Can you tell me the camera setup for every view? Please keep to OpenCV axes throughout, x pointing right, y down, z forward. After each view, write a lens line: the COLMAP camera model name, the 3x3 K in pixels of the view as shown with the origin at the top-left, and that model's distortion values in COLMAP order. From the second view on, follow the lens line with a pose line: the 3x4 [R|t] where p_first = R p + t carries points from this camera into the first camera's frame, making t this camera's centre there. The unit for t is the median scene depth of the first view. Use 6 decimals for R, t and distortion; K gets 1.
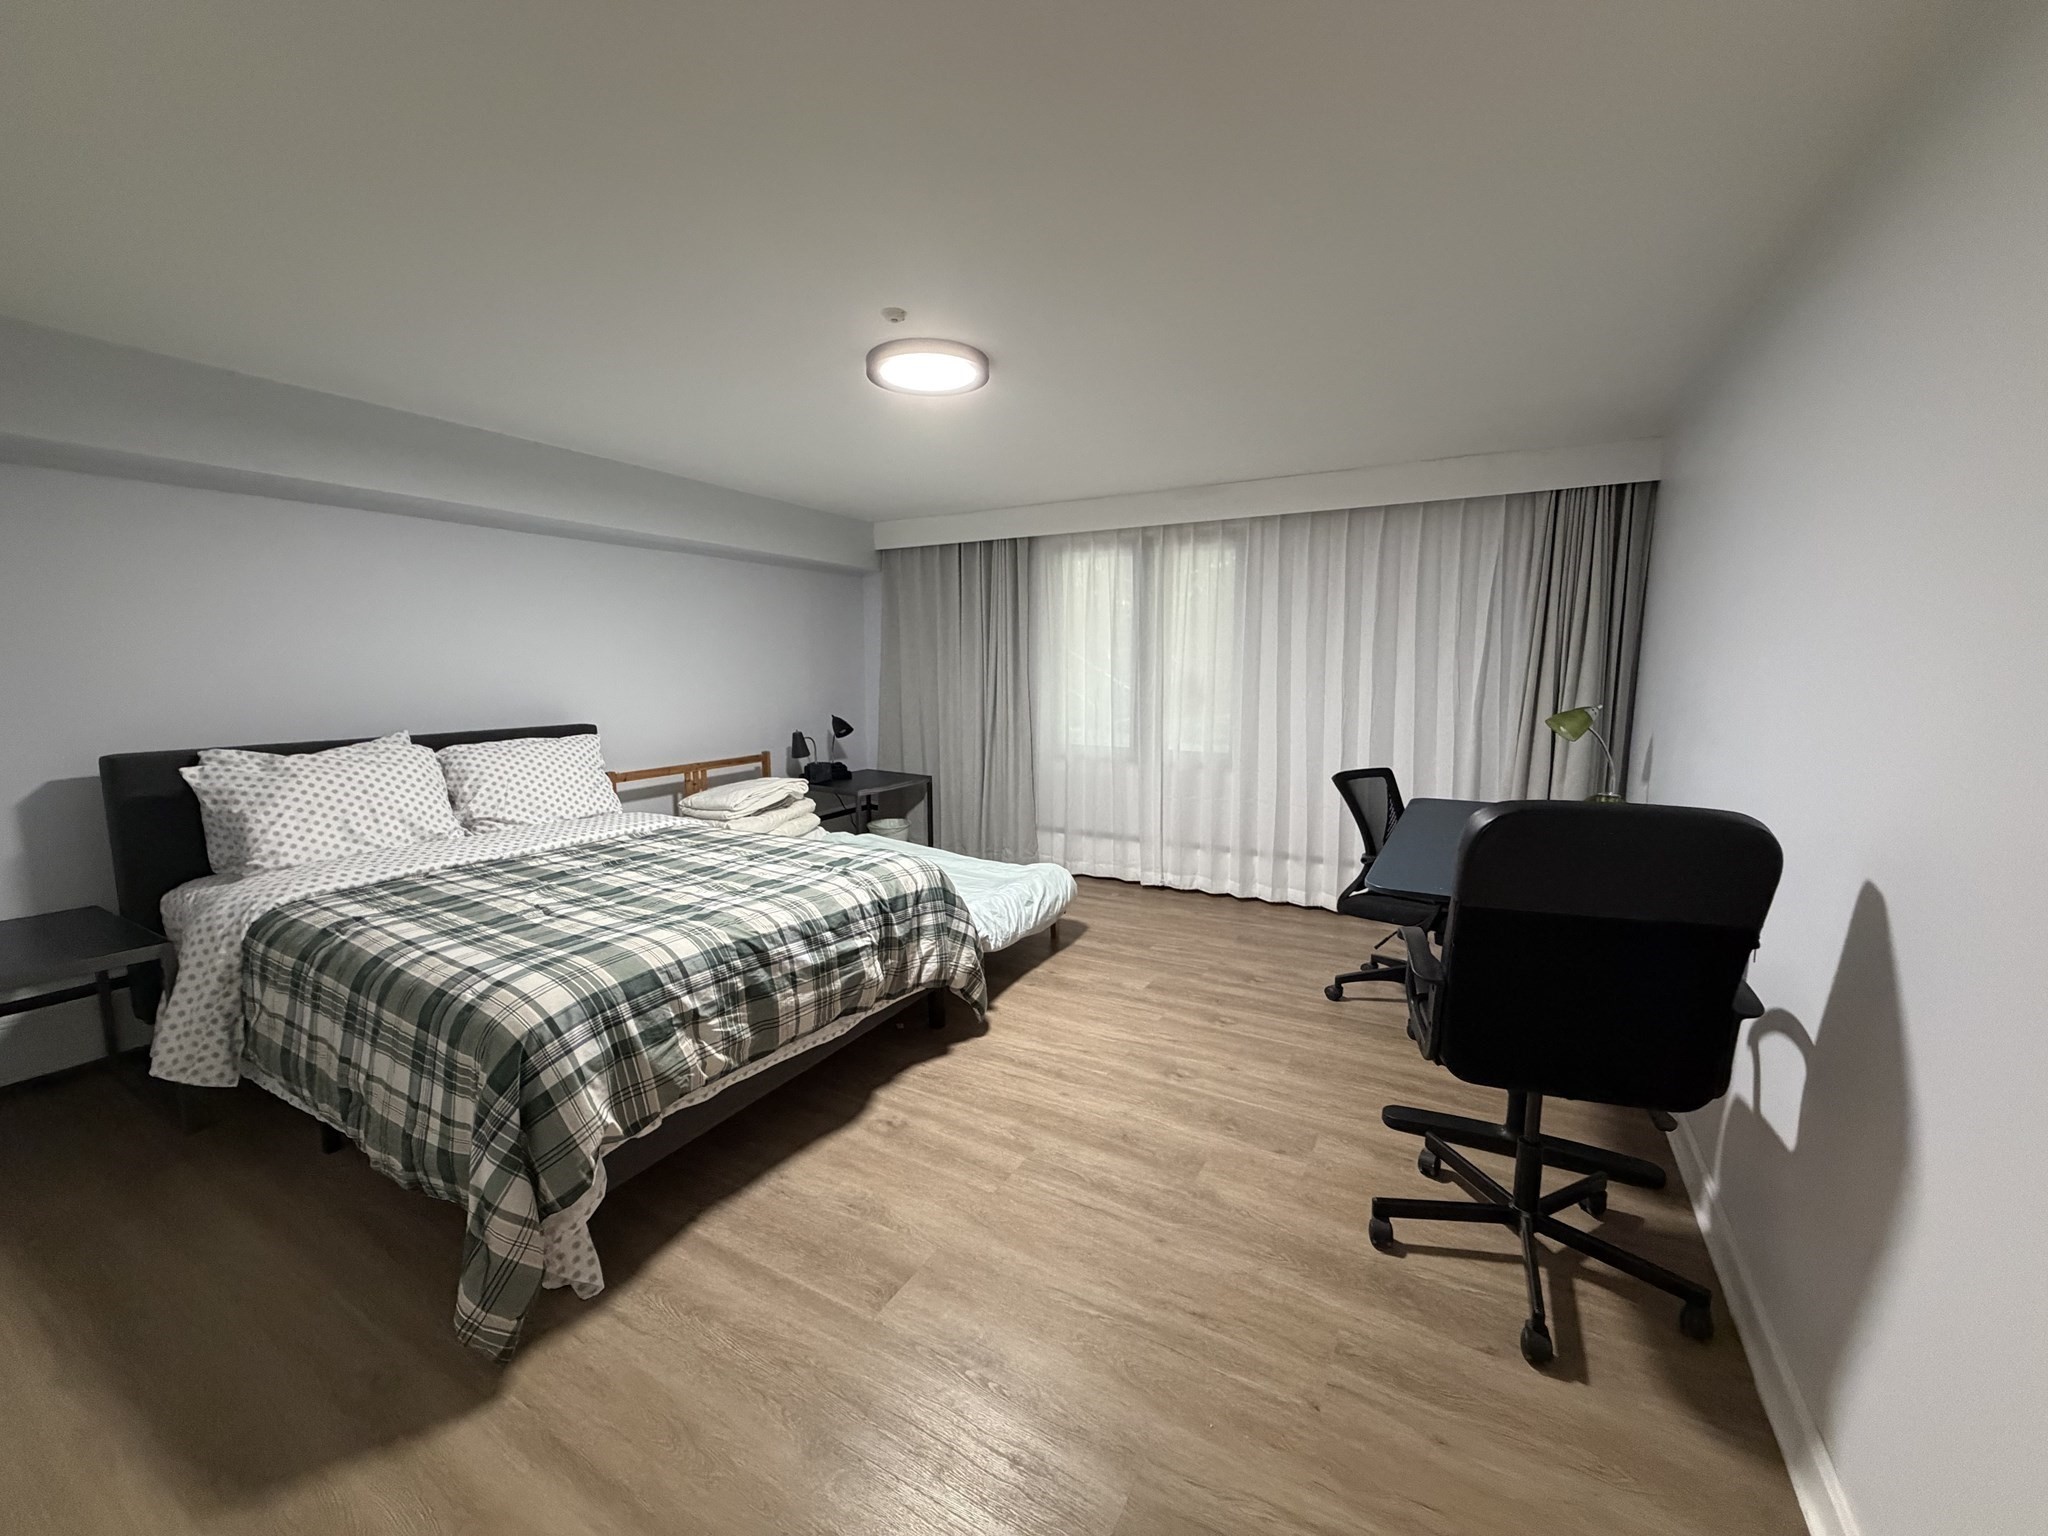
lens RADIAL K [[814.9, 0, 1022.7], [0, 814.9, 776.2], [0, 0, 1]] dist [-0.000591, 0.000450]
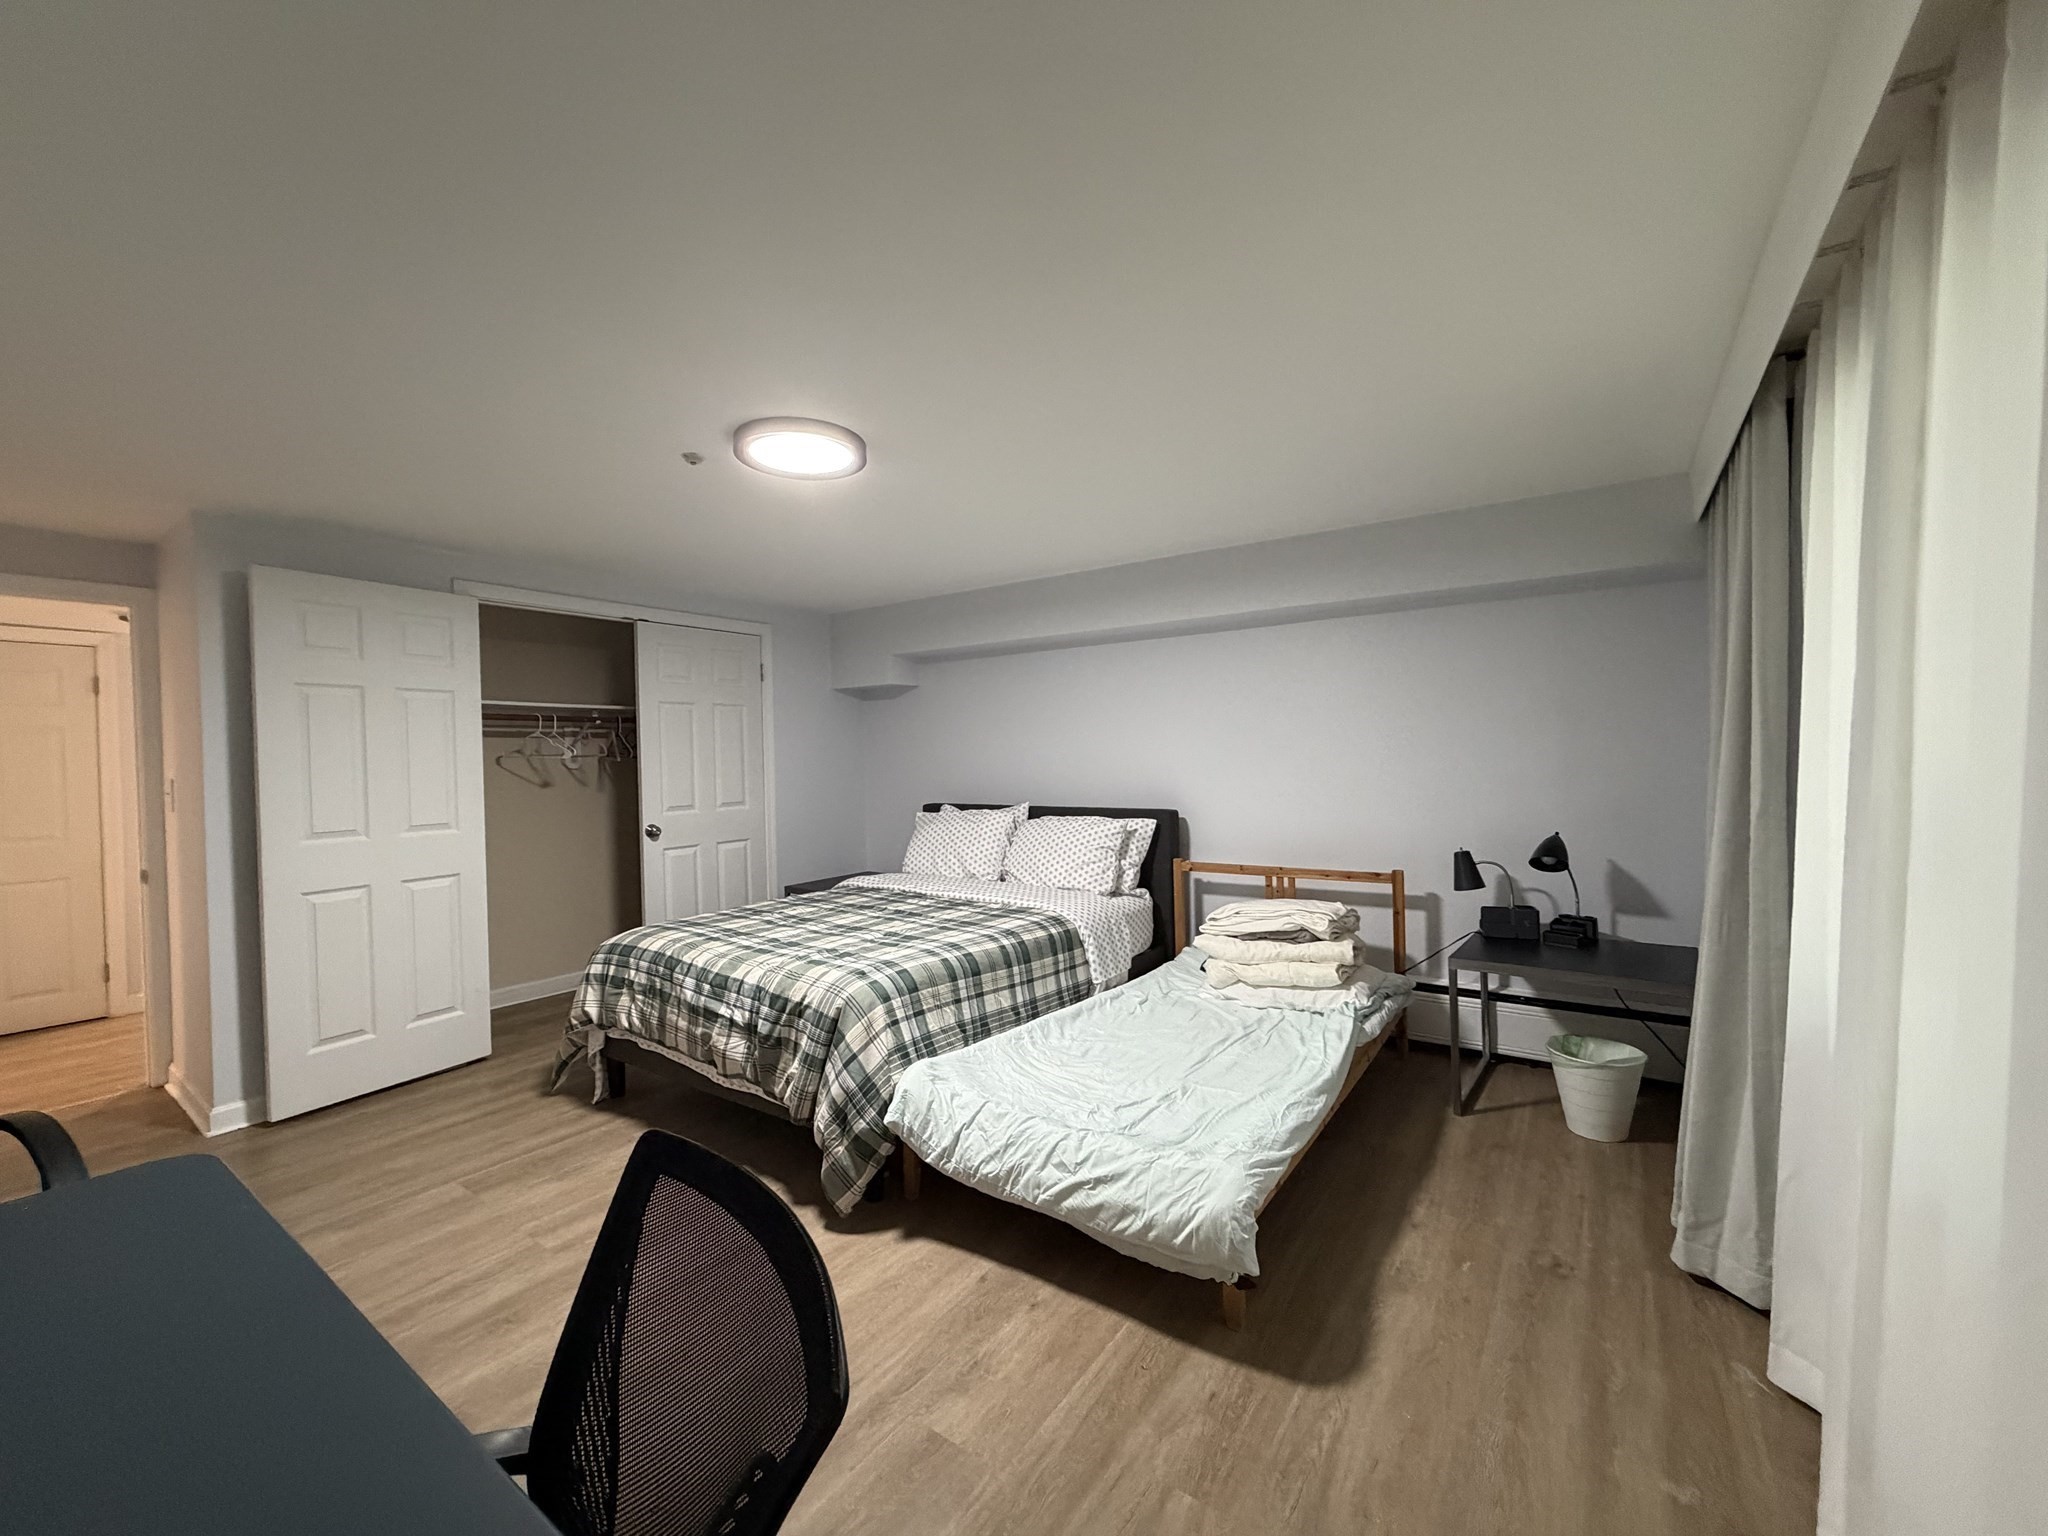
lens RADIAL K [[814.9, 0, 1022.7], [0, 814.9, 770.2], [0, 0, 1]] dist [-0.000591, 0.000450]
pose [[-0.108573, 0.018009, -0.993925, 0.793513], [-0.115398, 0.992848, 0.030595, -0.187958], [0.987368, 0.118019, -0.105718, 1.373601]]
